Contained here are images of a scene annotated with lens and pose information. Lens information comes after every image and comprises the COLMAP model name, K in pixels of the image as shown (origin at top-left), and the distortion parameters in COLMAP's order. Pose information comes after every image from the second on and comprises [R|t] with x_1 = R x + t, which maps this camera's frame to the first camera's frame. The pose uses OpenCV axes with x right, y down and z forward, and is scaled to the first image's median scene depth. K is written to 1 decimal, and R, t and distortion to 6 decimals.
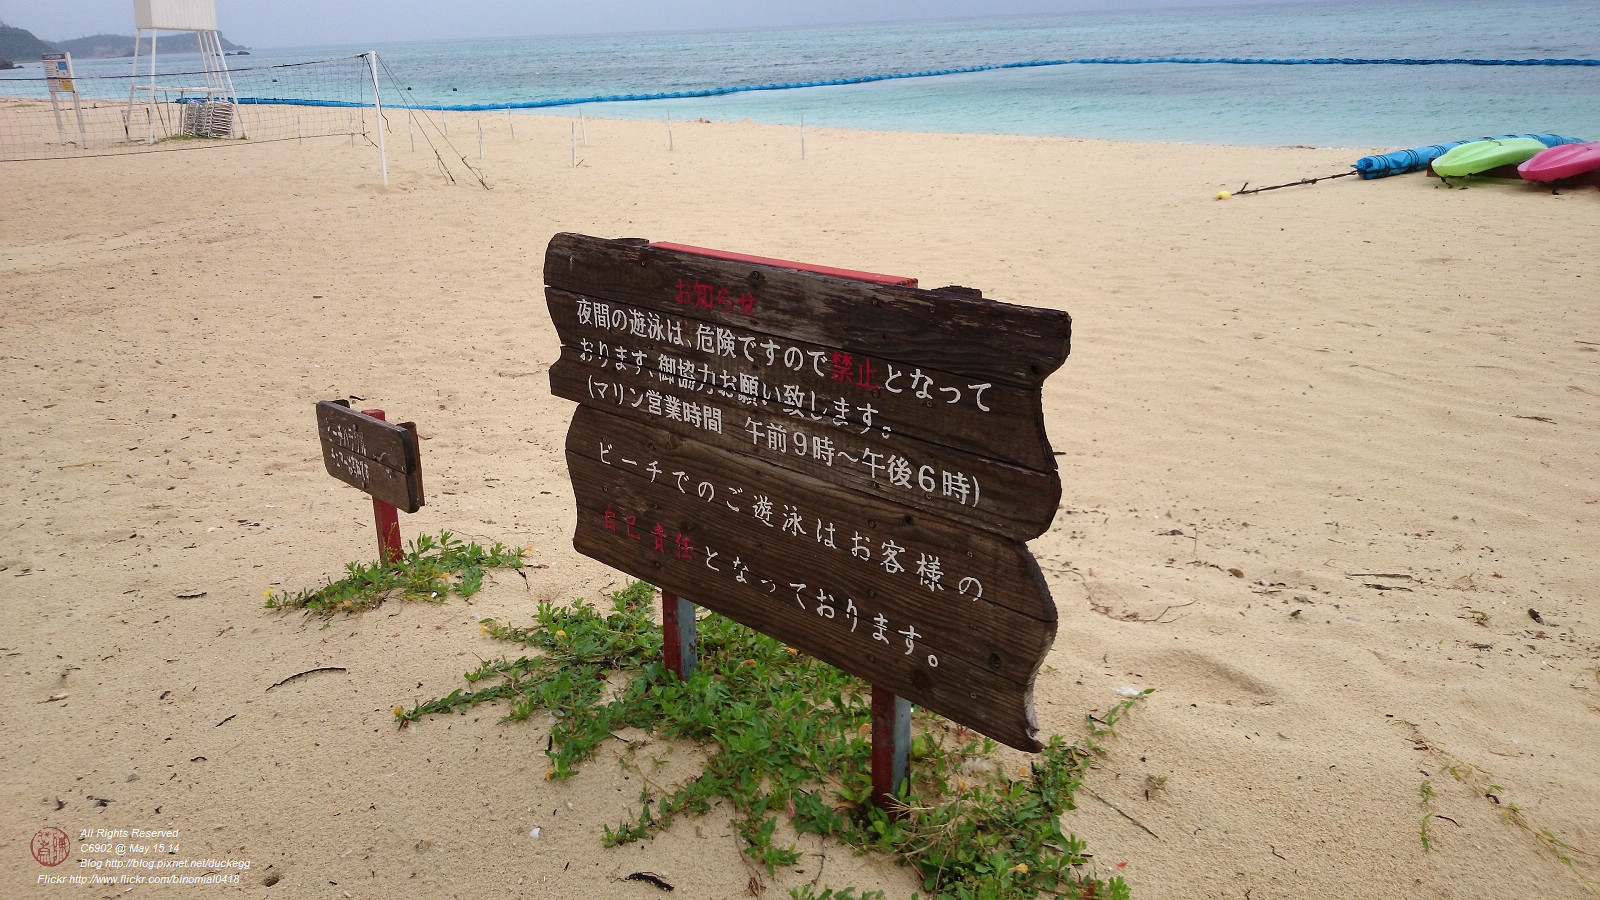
lens RADIAL K [[1266.9, 0, 814.6], [0, 1266.9, 412.1], [0, 0, 1]] dist [0.097436, -0.180592]
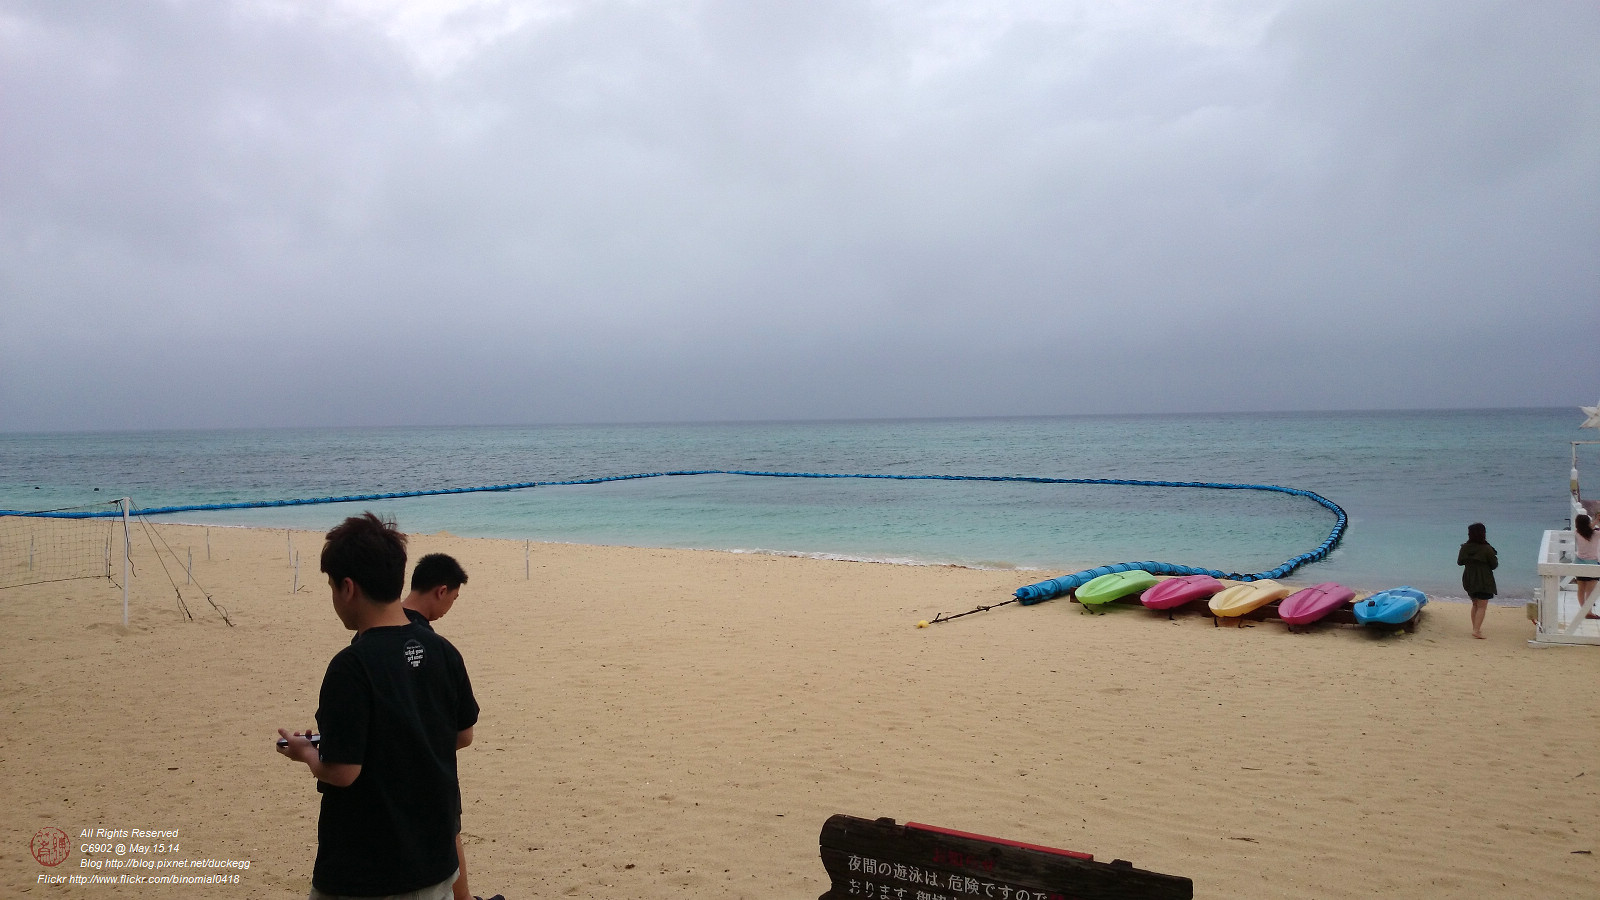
lens RADIAL K [[1266.9, 0, 778.4], [0, 1266.9, 428.2], [0, 0, 1]] dist [0.097436, -0.180592]
pose [[0.967295, 0.019806, 0.252878, -0.732164], [0.052213, 0.960049, -0.274916, -0.174953], [-0.248220, 0.279128, 0.927617, -0.729214]]
